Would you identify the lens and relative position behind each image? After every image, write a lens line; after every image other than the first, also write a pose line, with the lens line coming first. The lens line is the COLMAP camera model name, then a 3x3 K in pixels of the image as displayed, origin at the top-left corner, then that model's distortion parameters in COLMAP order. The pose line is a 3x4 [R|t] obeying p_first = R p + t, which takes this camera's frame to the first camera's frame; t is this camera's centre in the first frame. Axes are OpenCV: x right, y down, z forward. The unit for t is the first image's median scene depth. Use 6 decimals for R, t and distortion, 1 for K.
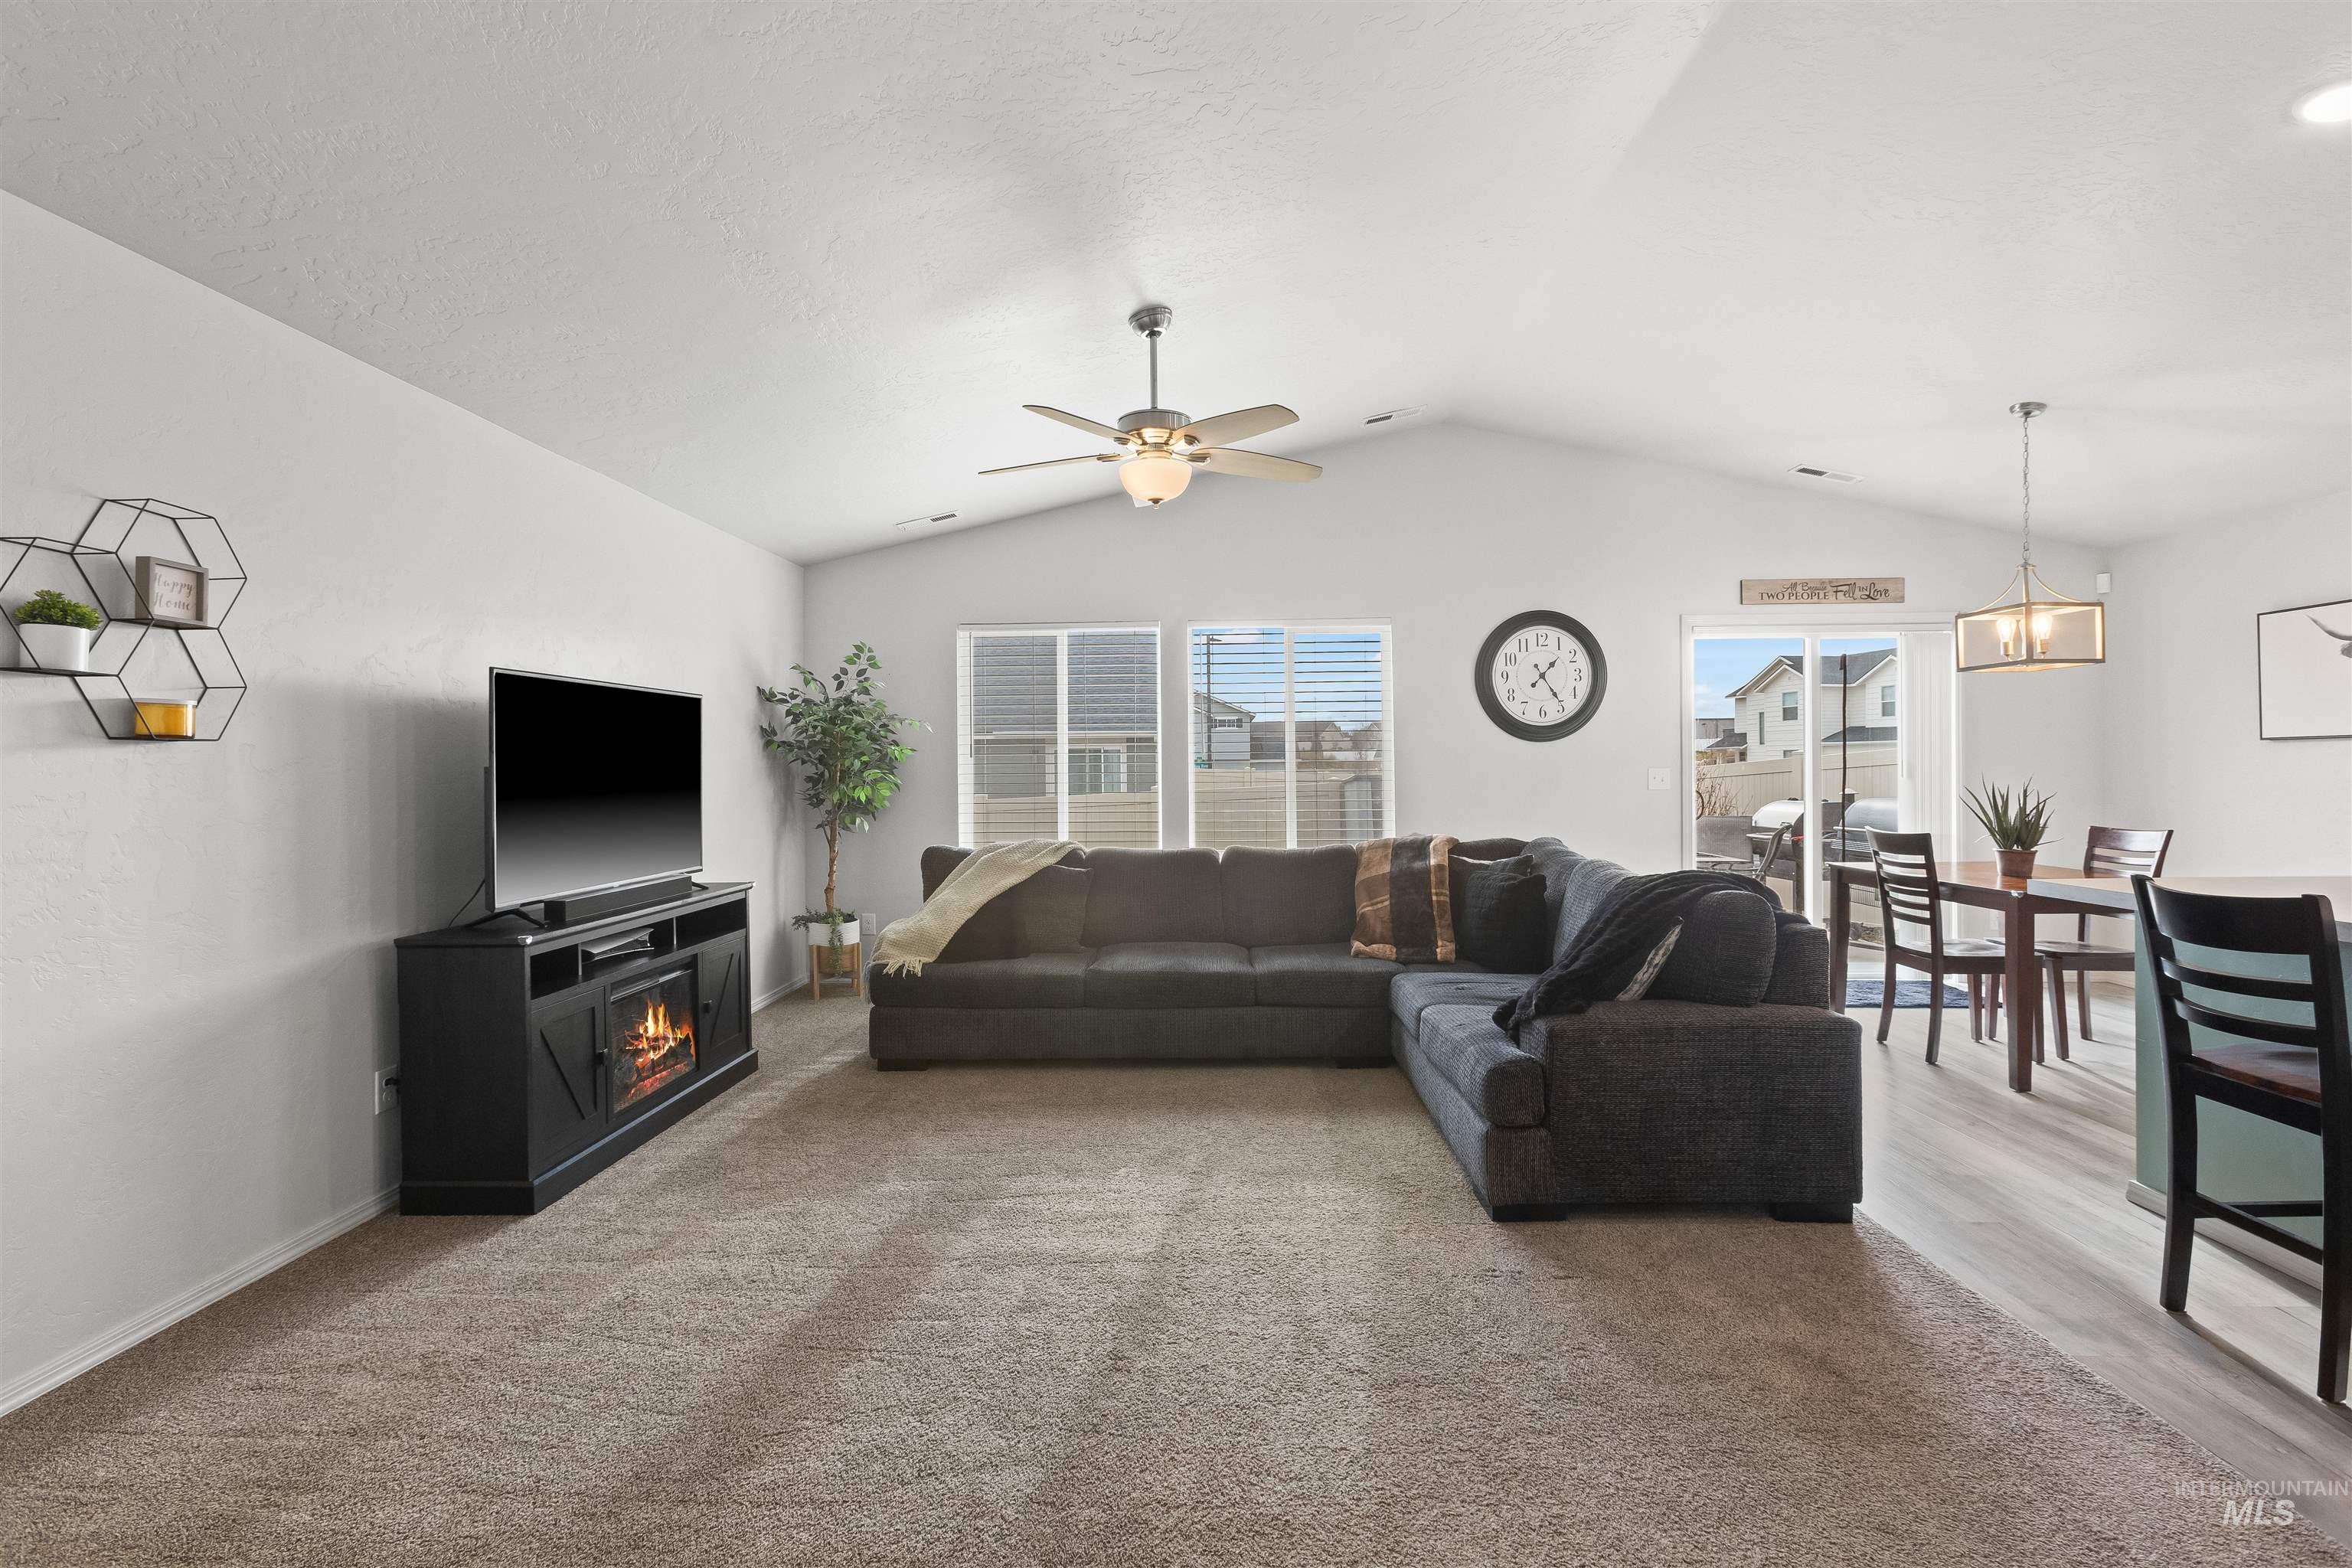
lens RADIAL K [[1077.2, 0, 1182.9], [0, 1077.2, 761.9], [0, 0, 1]] dist [-0.016977, 0.010626]
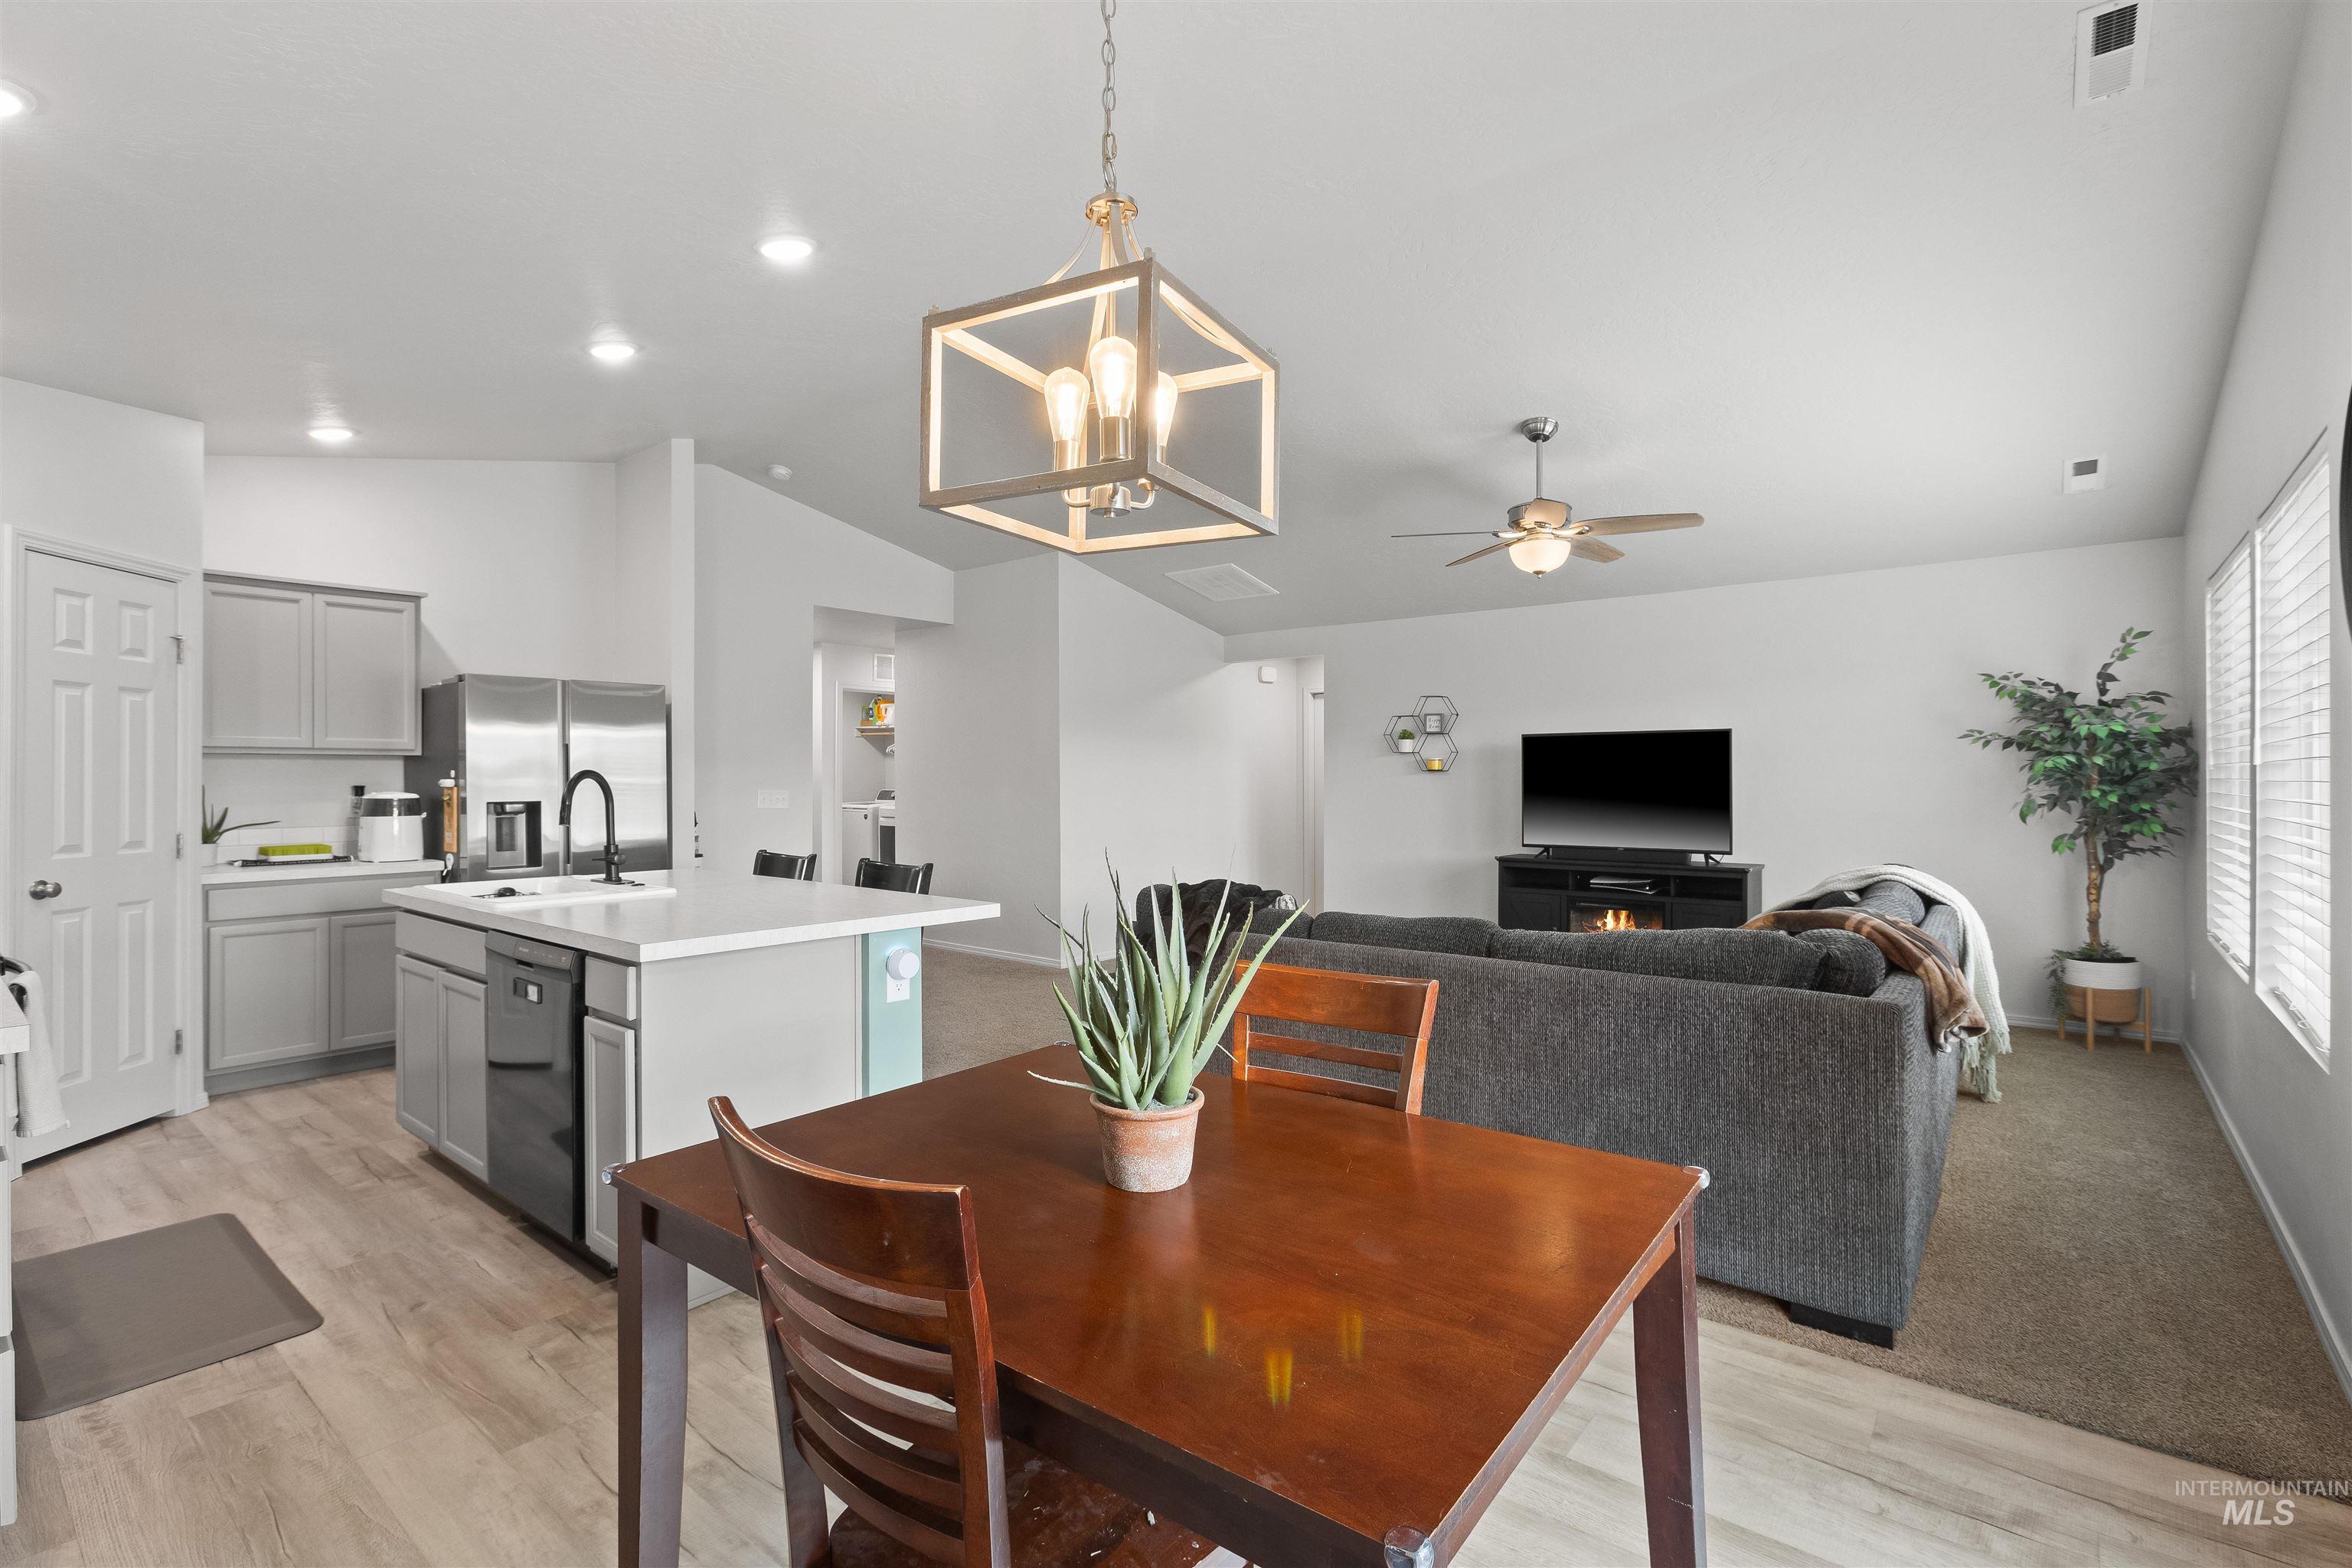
lens RADIAL K [[1077.2, 0, 1193.7], [0, 1077.2, 778.8], [0, 0, 1]] dist [-0.016977, 0.010626]
pose [[-0.600024, 0.013299, -0.799871, 1.055520], [0.011716, 0.999901, 0.007836, -0.016435], [0.799896, -0.004670, -0.600120, 1.251632]]
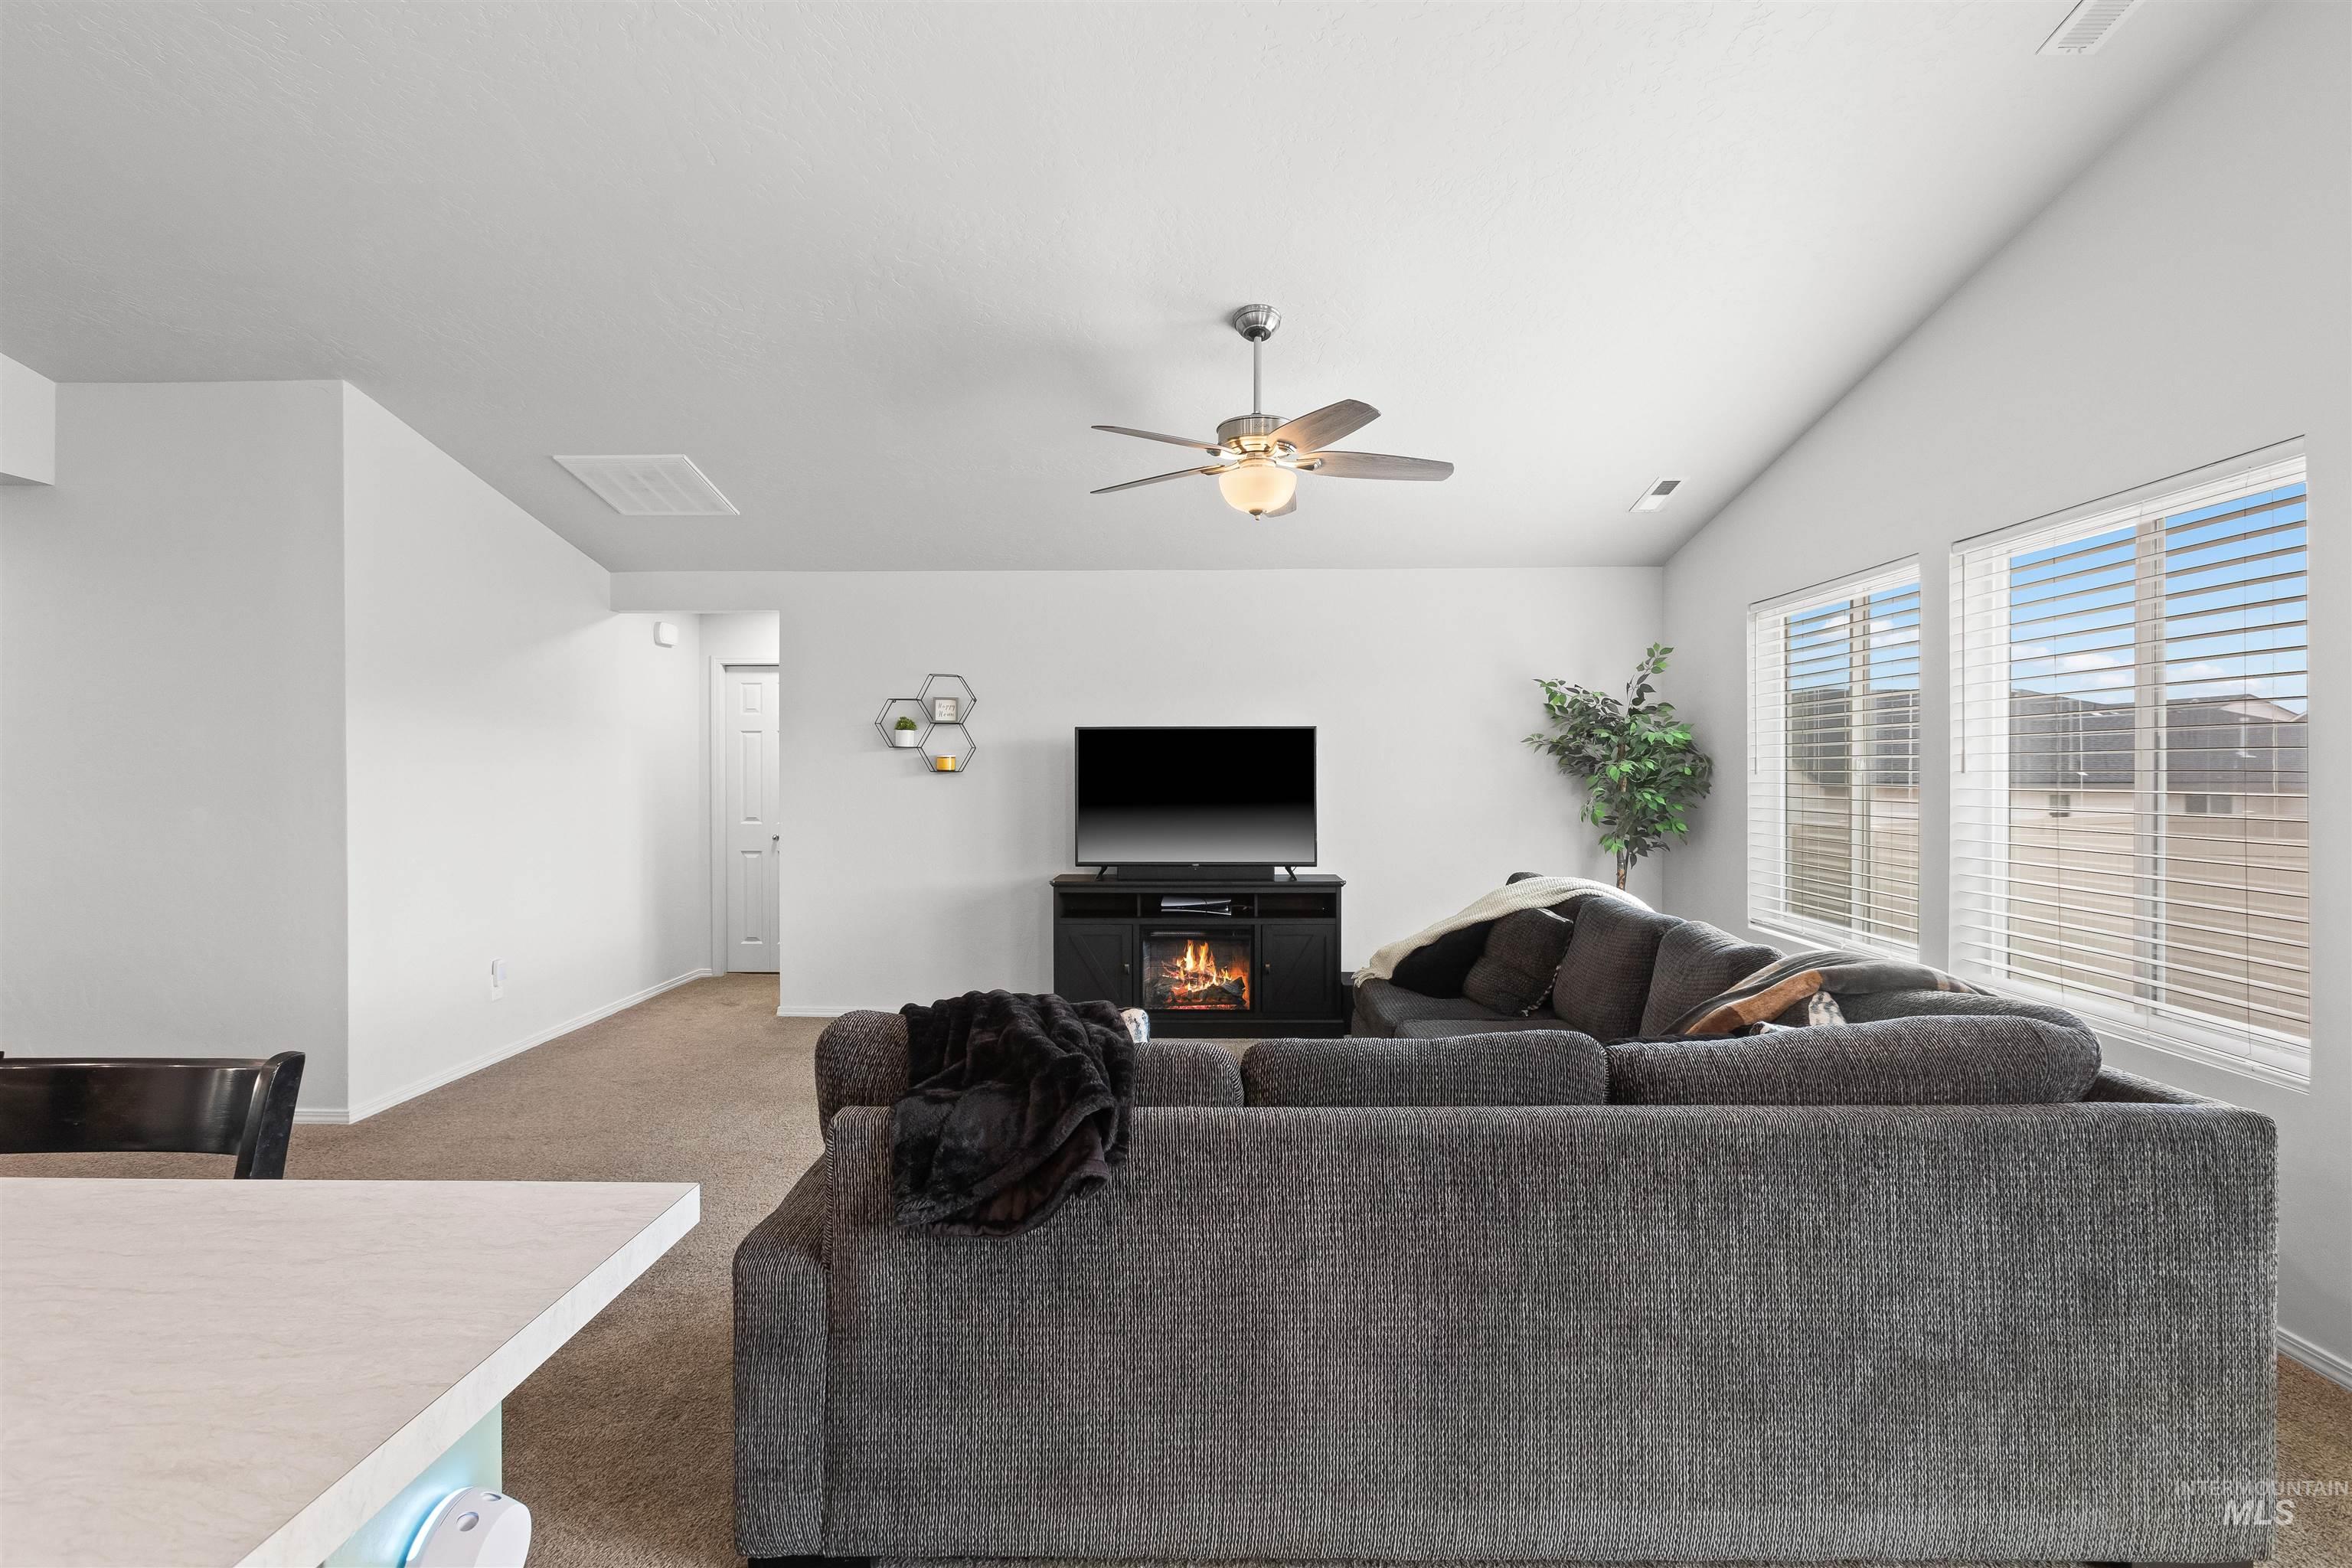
lens RADIAL K [[1077.2, 0, 1186.4], [0, 1077.2, 775.4], [0, 0, 1]] dist [-0.016977, 0.010626]
pose [[0.023939, 0.014403, -0.999610, 0.793346], [0.005776, 0.999878, 0.014545, -0.024358], [0.999697, -0.006122, 0.023853, 0.802728]]
